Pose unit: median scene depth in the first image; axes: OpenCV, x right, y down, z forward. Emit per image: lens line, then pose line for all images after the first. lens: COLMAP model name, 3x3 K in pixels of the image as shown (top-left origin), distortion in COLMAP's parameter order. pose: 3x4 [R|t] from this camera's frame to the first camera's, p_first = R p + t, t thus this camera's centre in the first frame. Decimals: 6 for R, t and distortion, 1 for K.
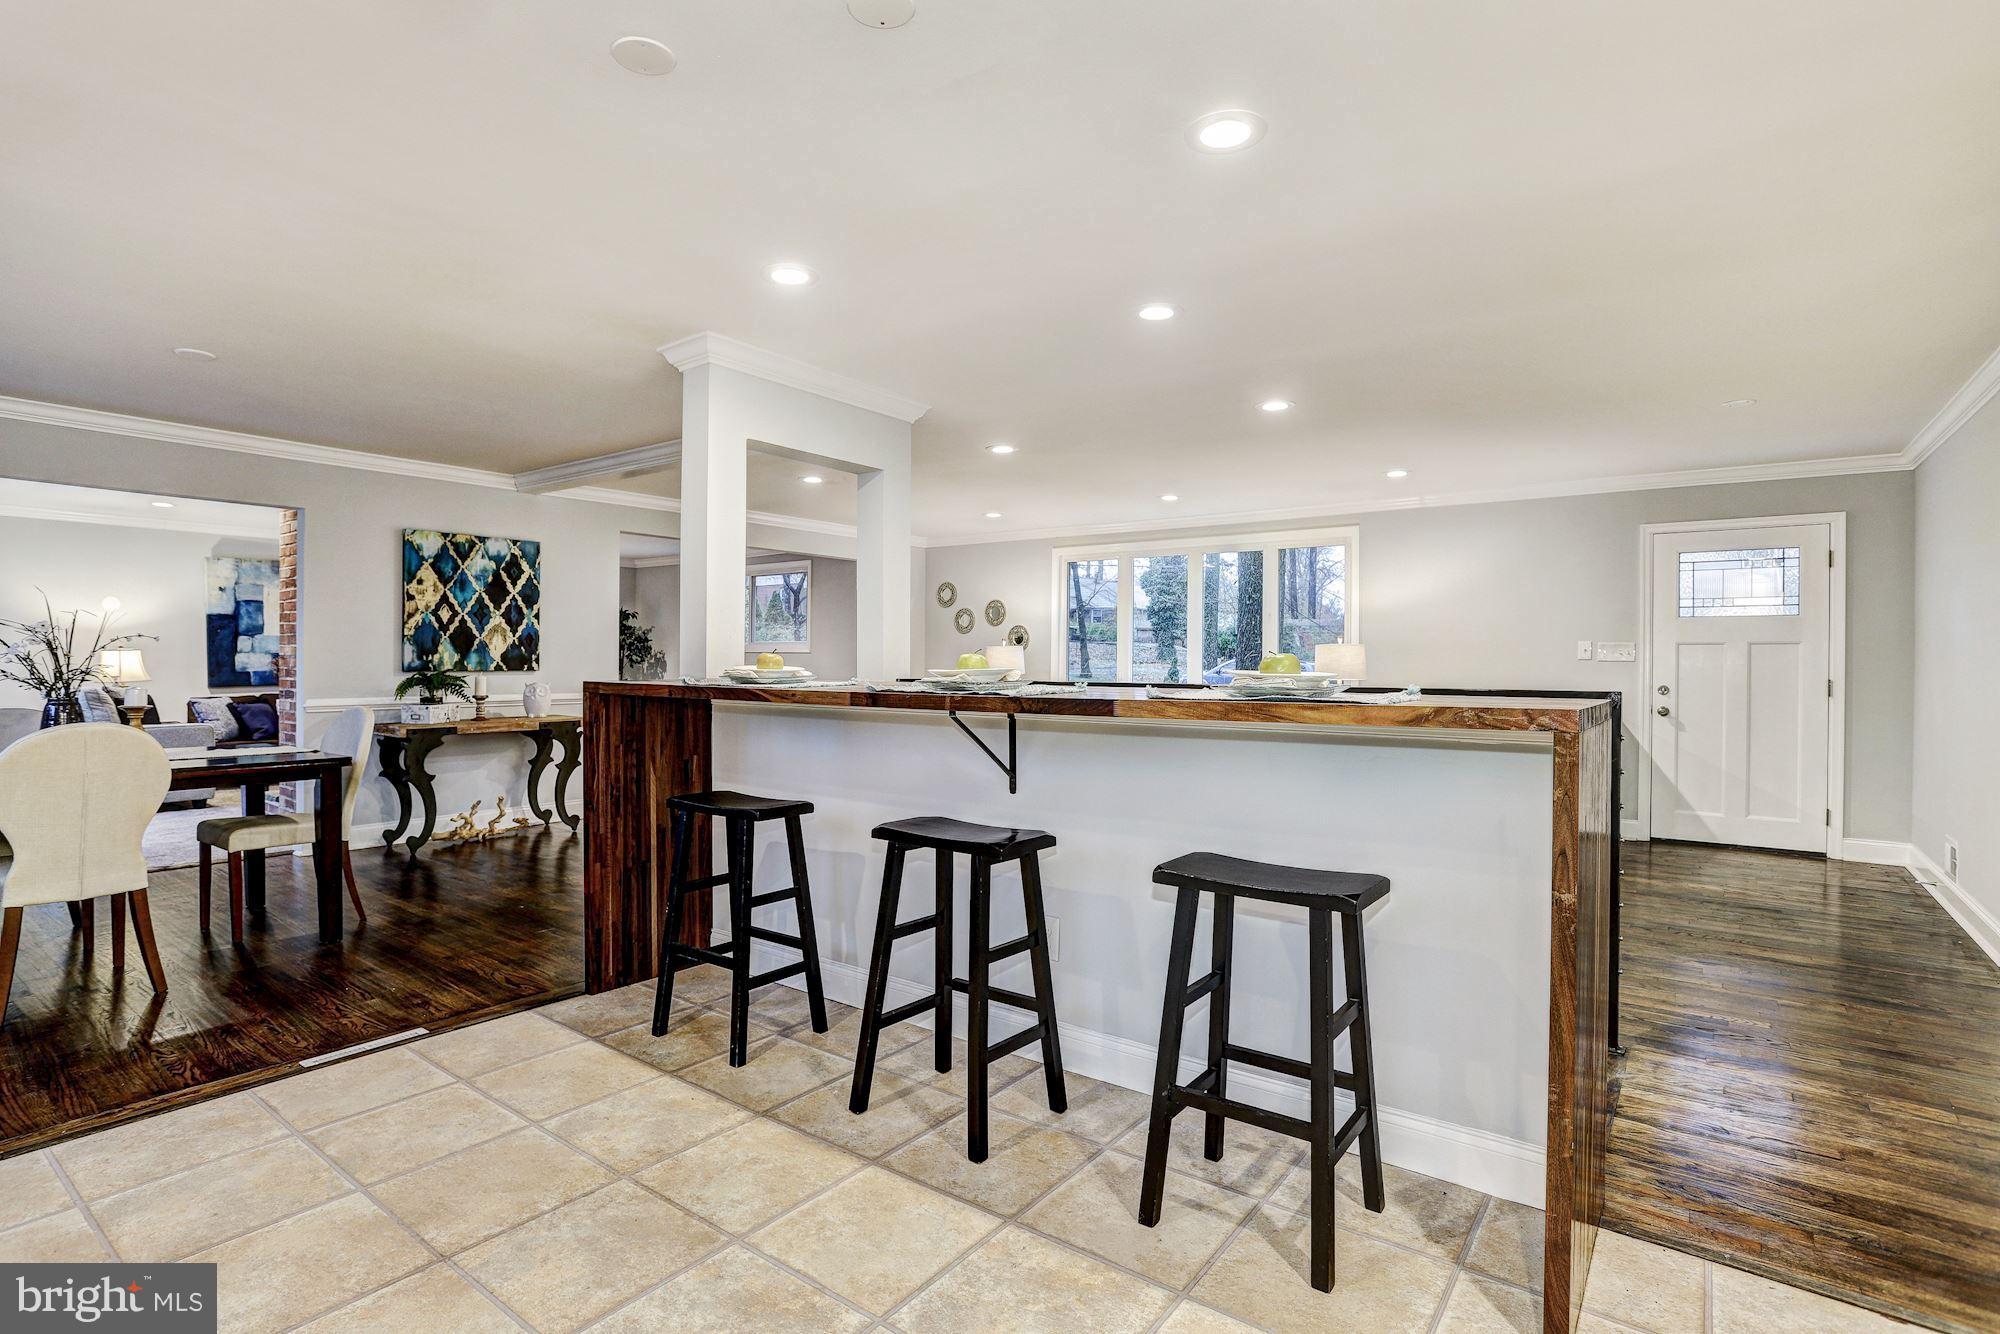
lens RADIAL K [[979.0, 0, 988.7], [0, 979.0, 670.7], [0, 0, 1]] dist [-0.047913, 0.017333]
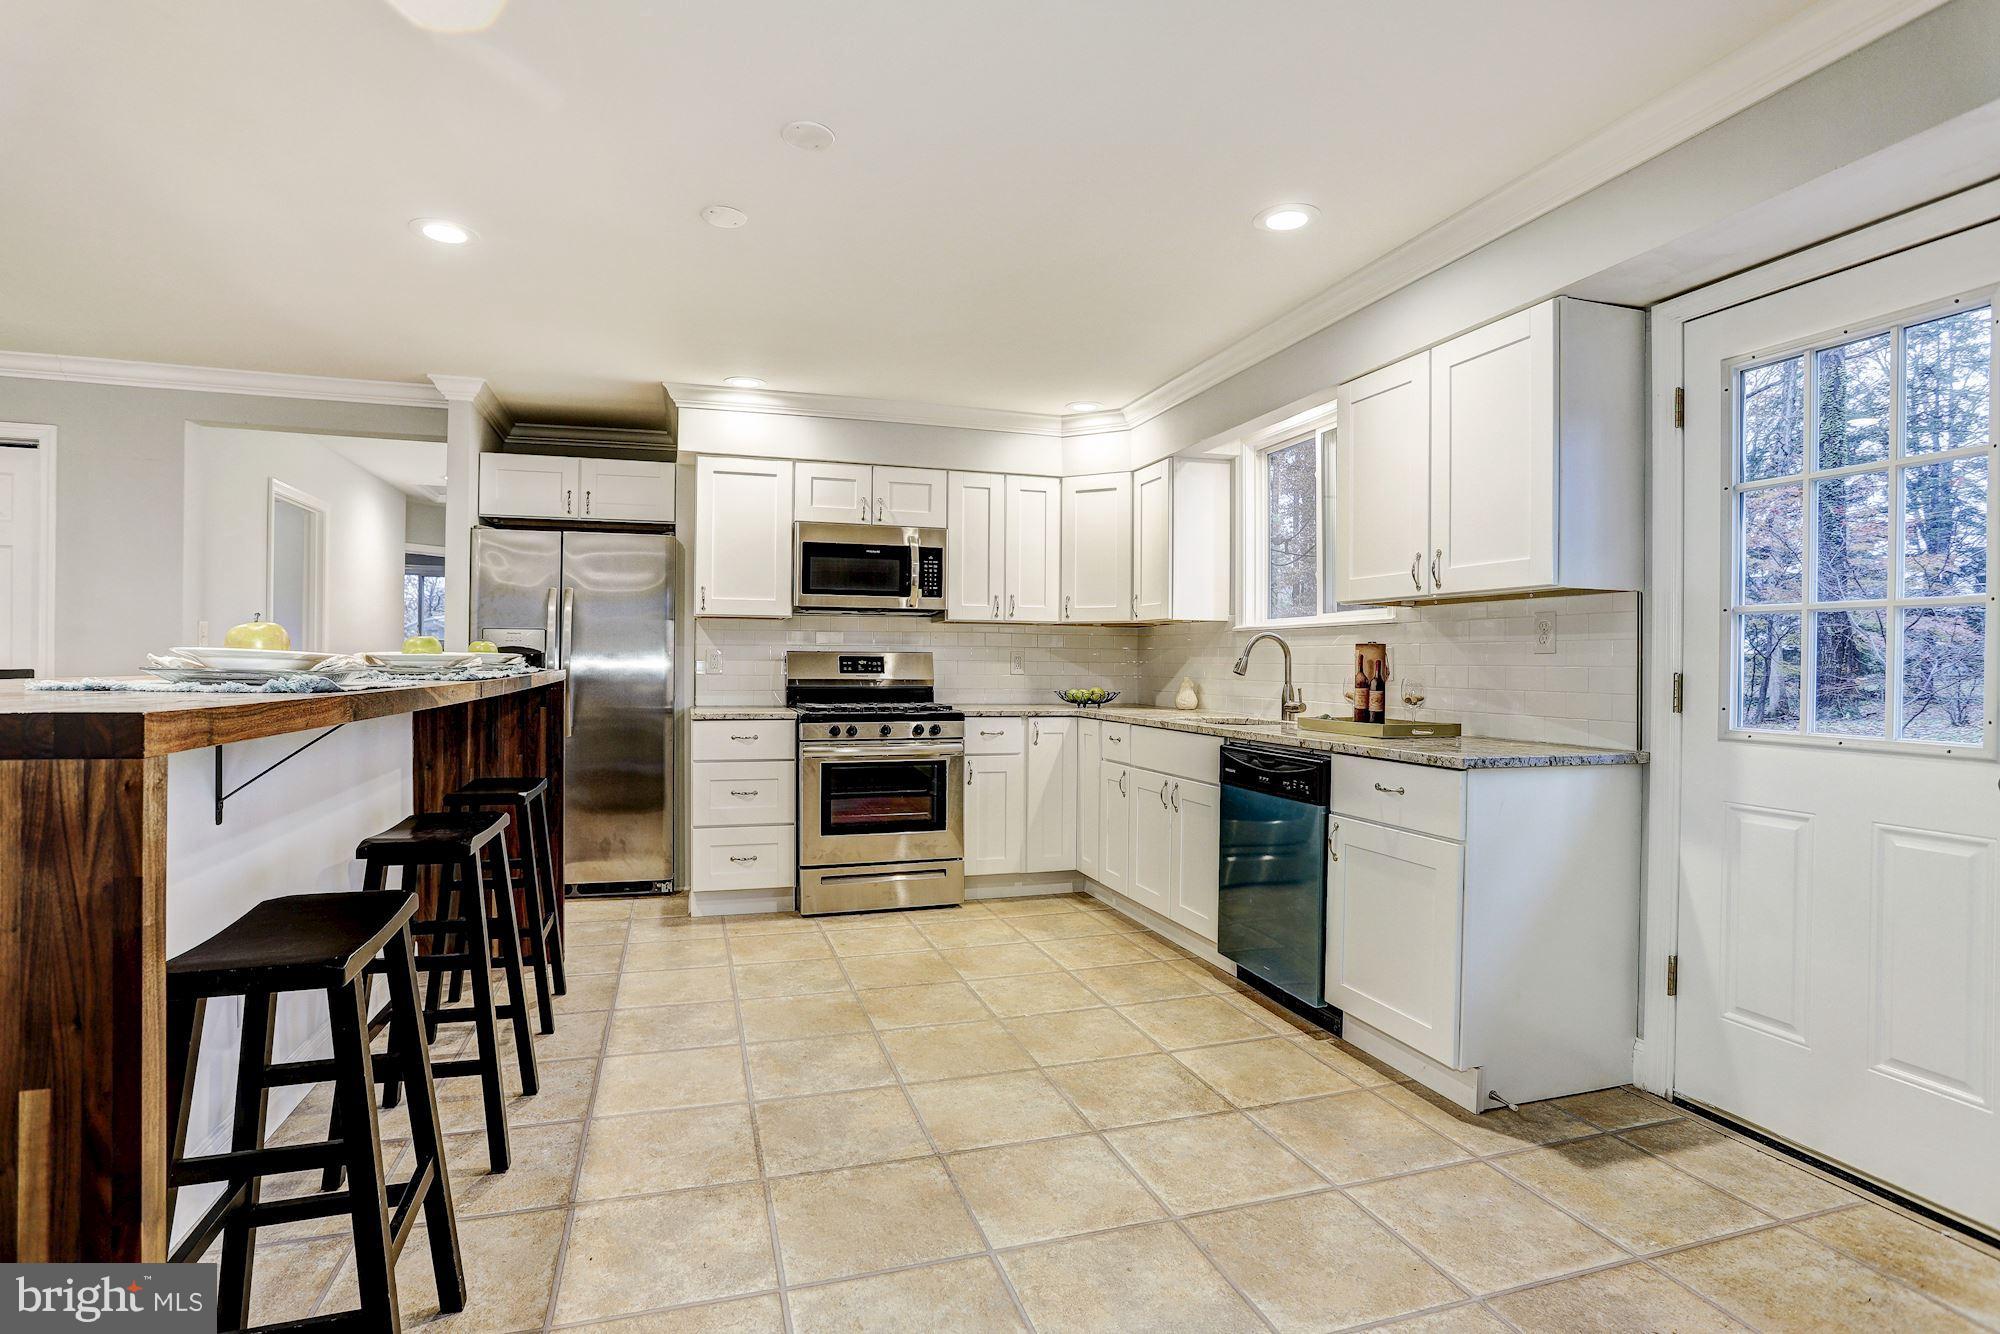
lens RADIAL K [[979.0, 0, 982.4], [0, 979.0, 663.6], [0, 0, 1]] dist [-0.055906, 0.021832]
pose [[-0.808376, -0.014337, 0.588491, -1.027633], [-0.007399, 0.999872, 0.014196, -0.008453], [-0.588619, 0.007121, -0.808379, 1.515481]]
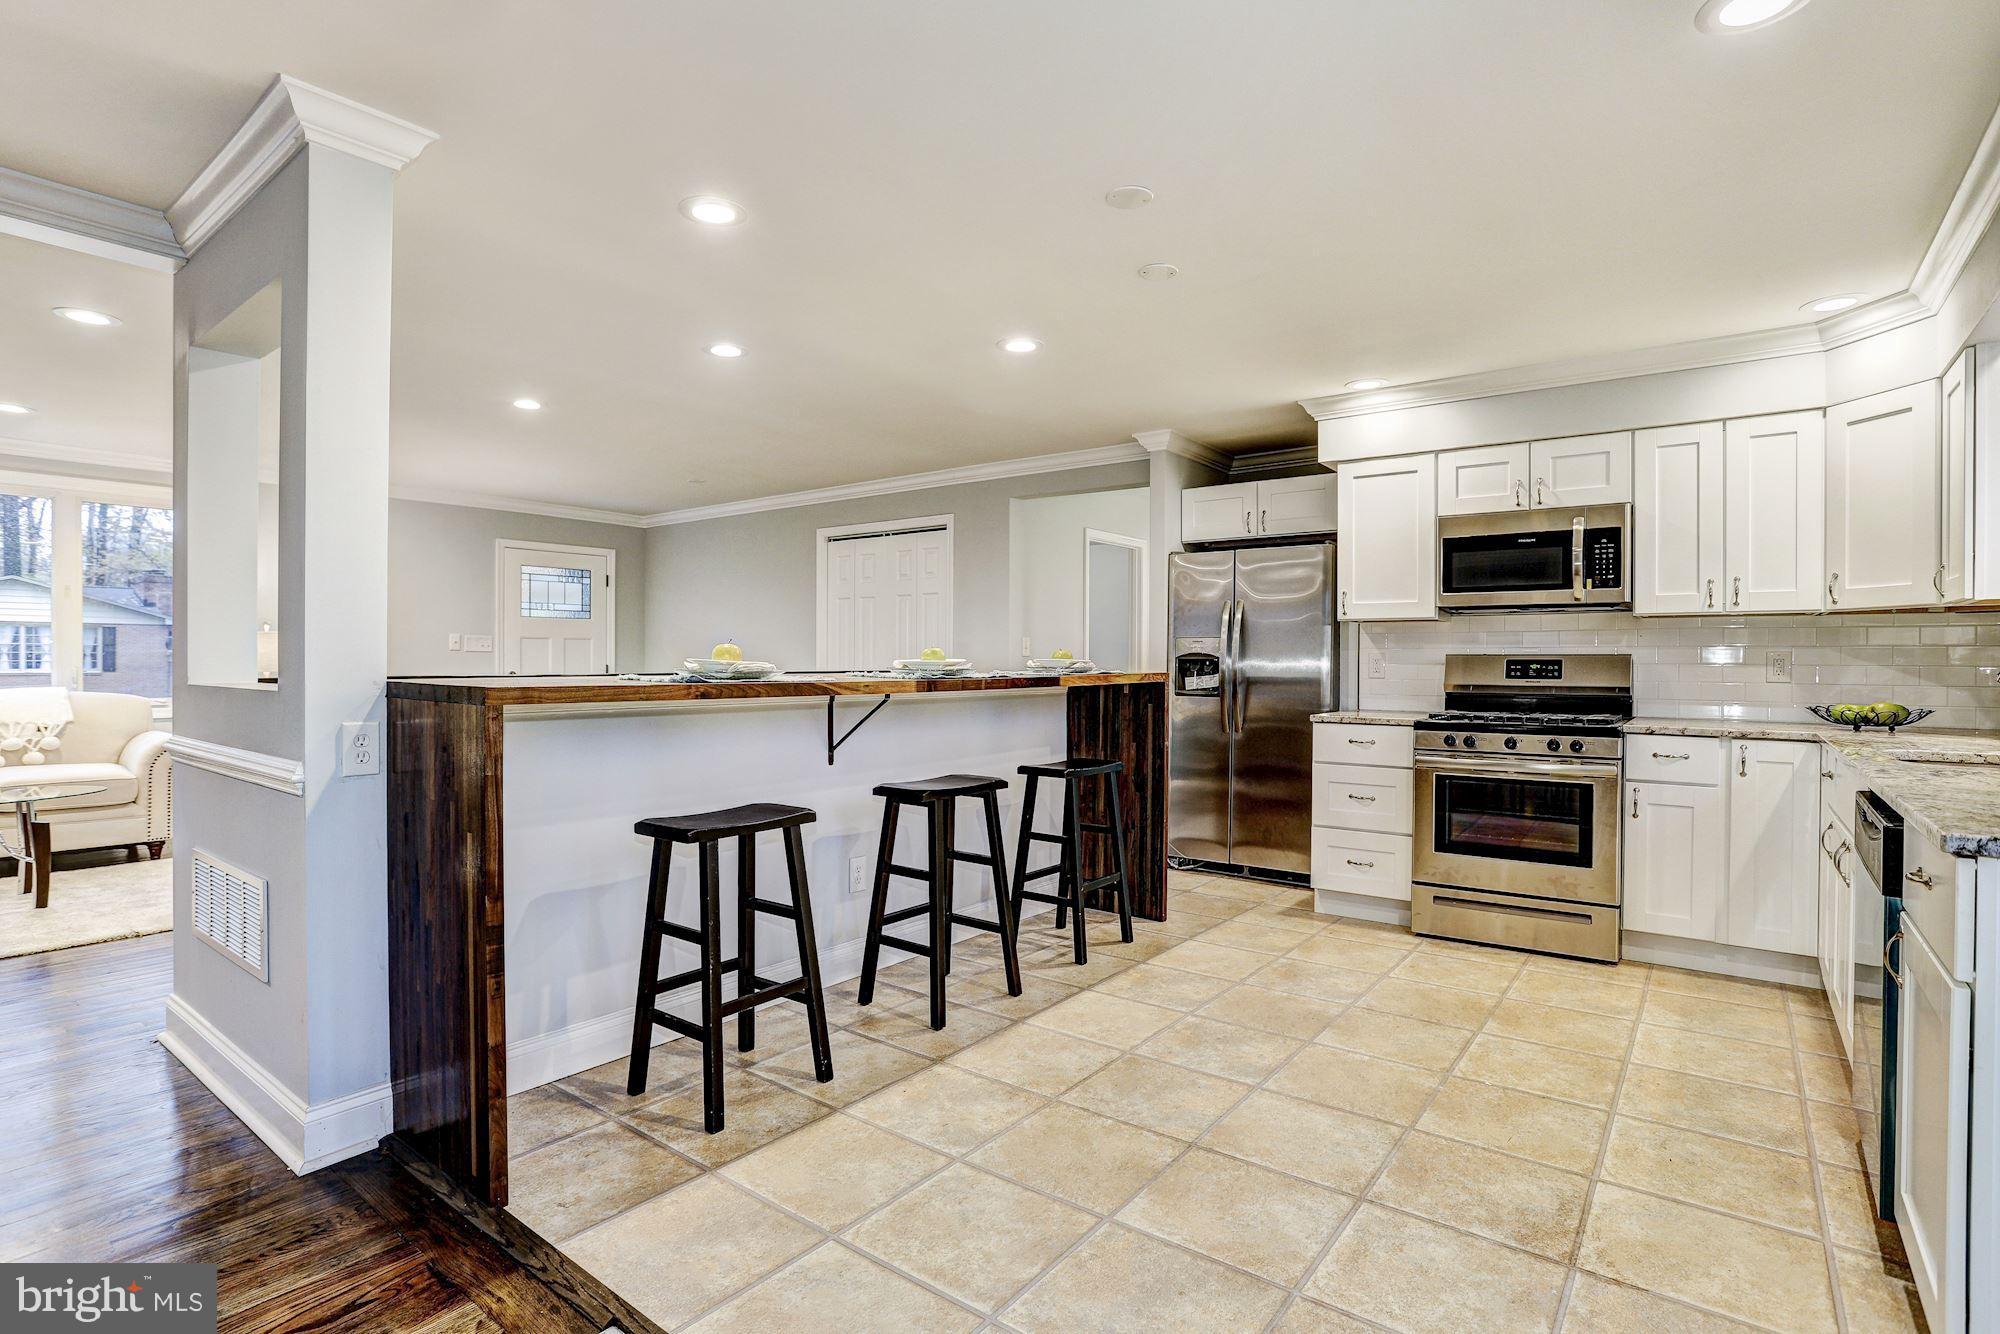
lens RADIAL K [[979.0, 0, 988.9], [0, 979.0, 663.3], [0, 0, 1]] dist [-0.047913, 0.017333]
pose [[0.013752, -0.010973, 0.999845, -1.414141], [0.006476, 0.999920, 0.010885, -0.011388], [-0.999884, 0.006326, 0.013822, 0.972299]]
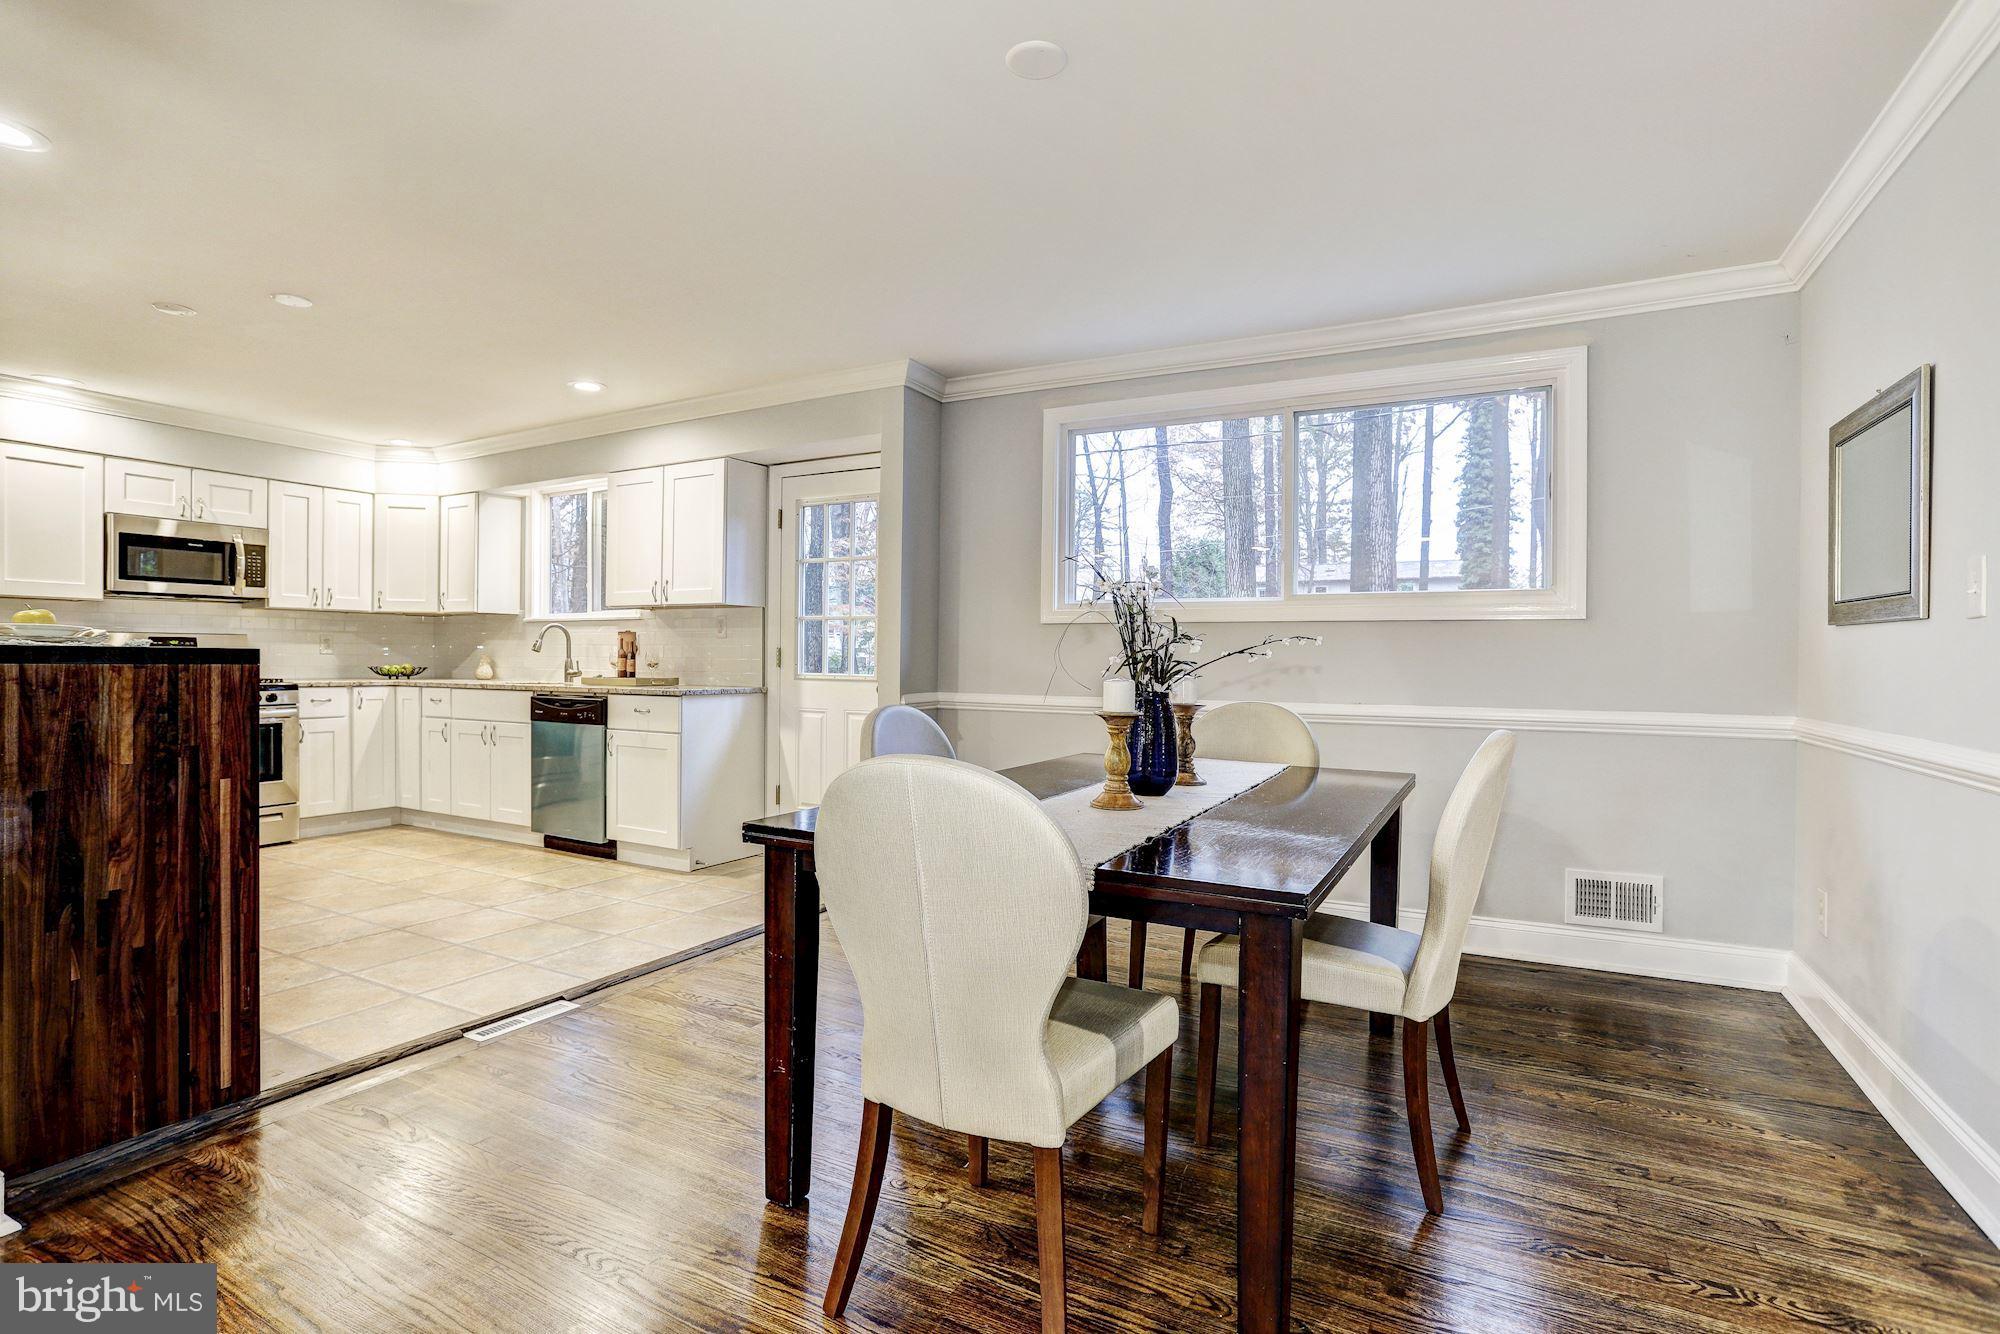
lens RADIAL K [[979.0, 0, 988.6], [0, 979.0, 665.7], [0, 0, 1]] dist [-0.055906, 0.021832]
pose [[-0.990177, -0.012999, -0.139215, -1.191296], [-0.015733, 0.999704, 0.018553, 0.003072], [0.138933, 0.020561, -0.990088, 2.482232]]
